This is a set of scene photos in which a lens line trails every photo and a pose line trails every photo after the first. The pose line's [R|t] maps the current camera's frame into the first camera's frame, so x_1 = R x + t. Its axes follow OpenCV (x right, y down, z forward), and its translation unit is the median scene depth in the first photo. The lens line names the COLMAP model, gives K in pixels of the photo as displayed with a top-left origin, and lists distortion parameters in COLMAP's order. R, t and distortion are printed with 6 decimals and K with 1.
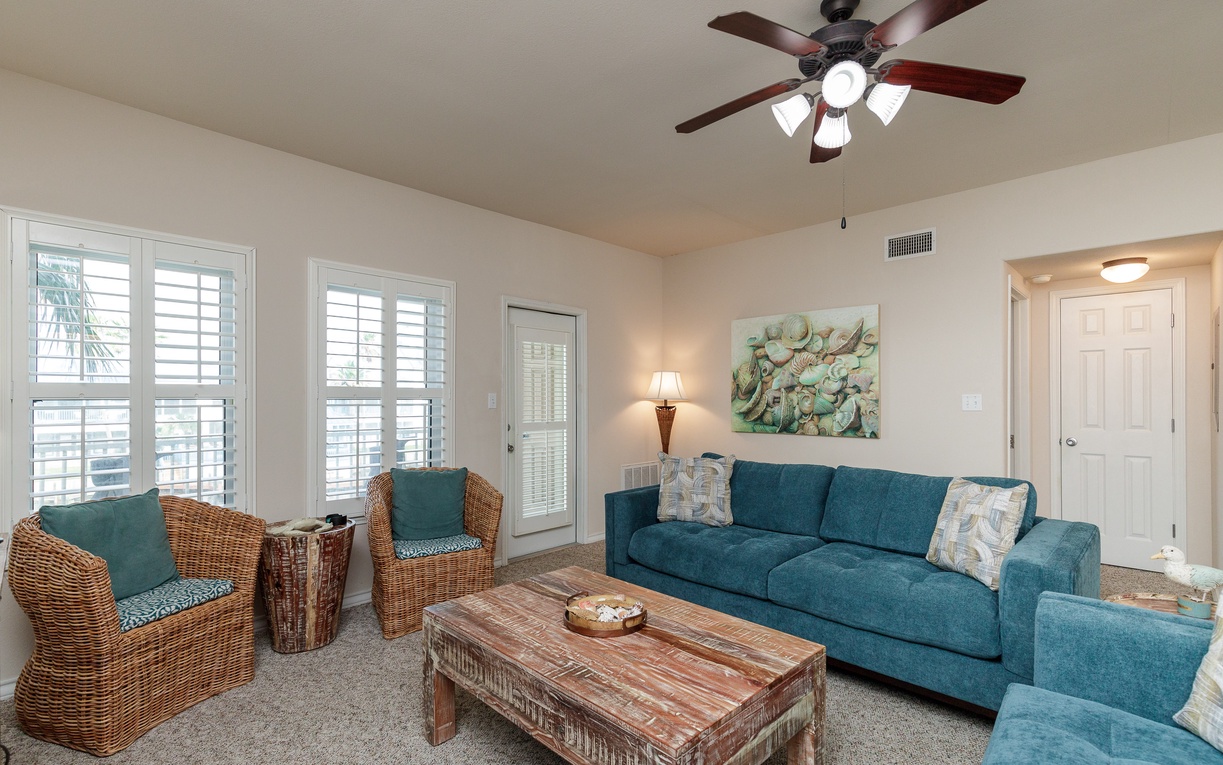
lens RADIAL K [[562.1, 0, 607.6], [0, 562.1, 391.4], [0, 0, 1]] dist [0.005676, -0.000535]
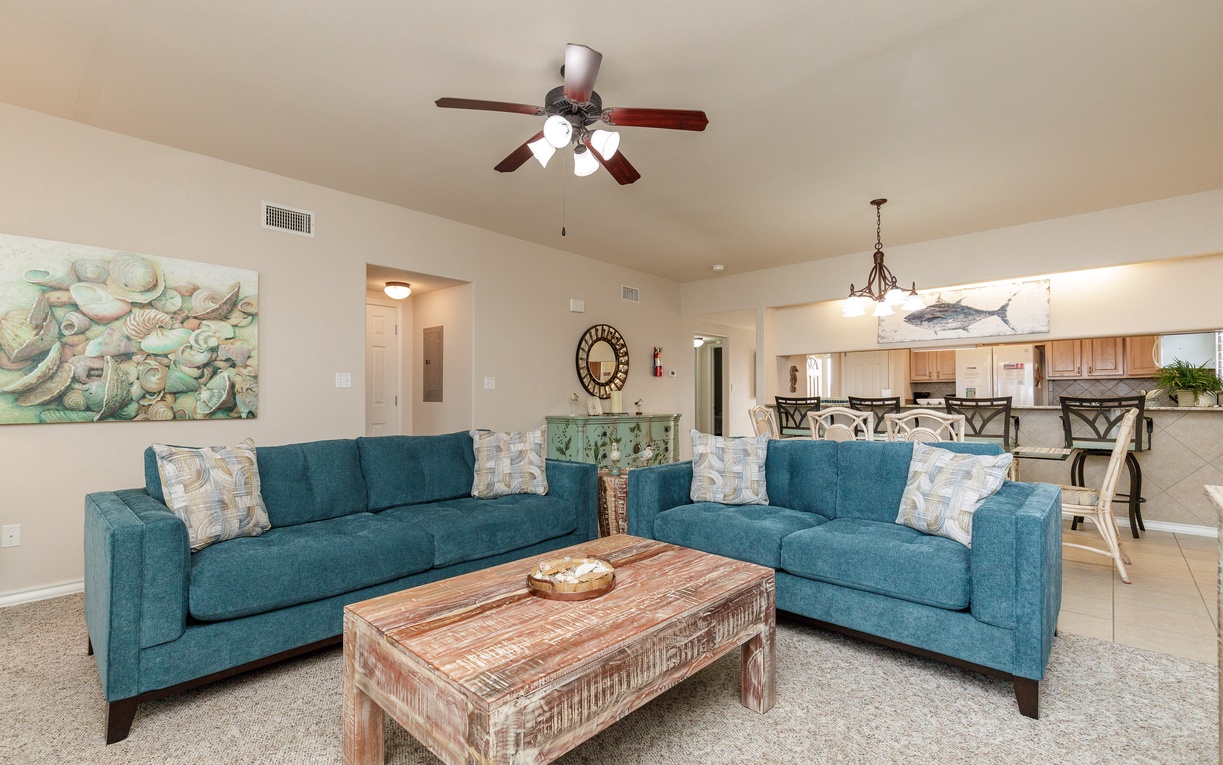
lens RADIAL K [[562.1, 0, 604.6], [0, 562.1, 384.7], [0, 0, 1]] dist [0.005676, -0.000535]
pose [[-0.027278, 0.026130, 0.999286, -0.425805], [-0.008213, 0.999619, -0.026363, 0.046335], [-0.999594, -0.008926, -0.027053, 0.441784]]
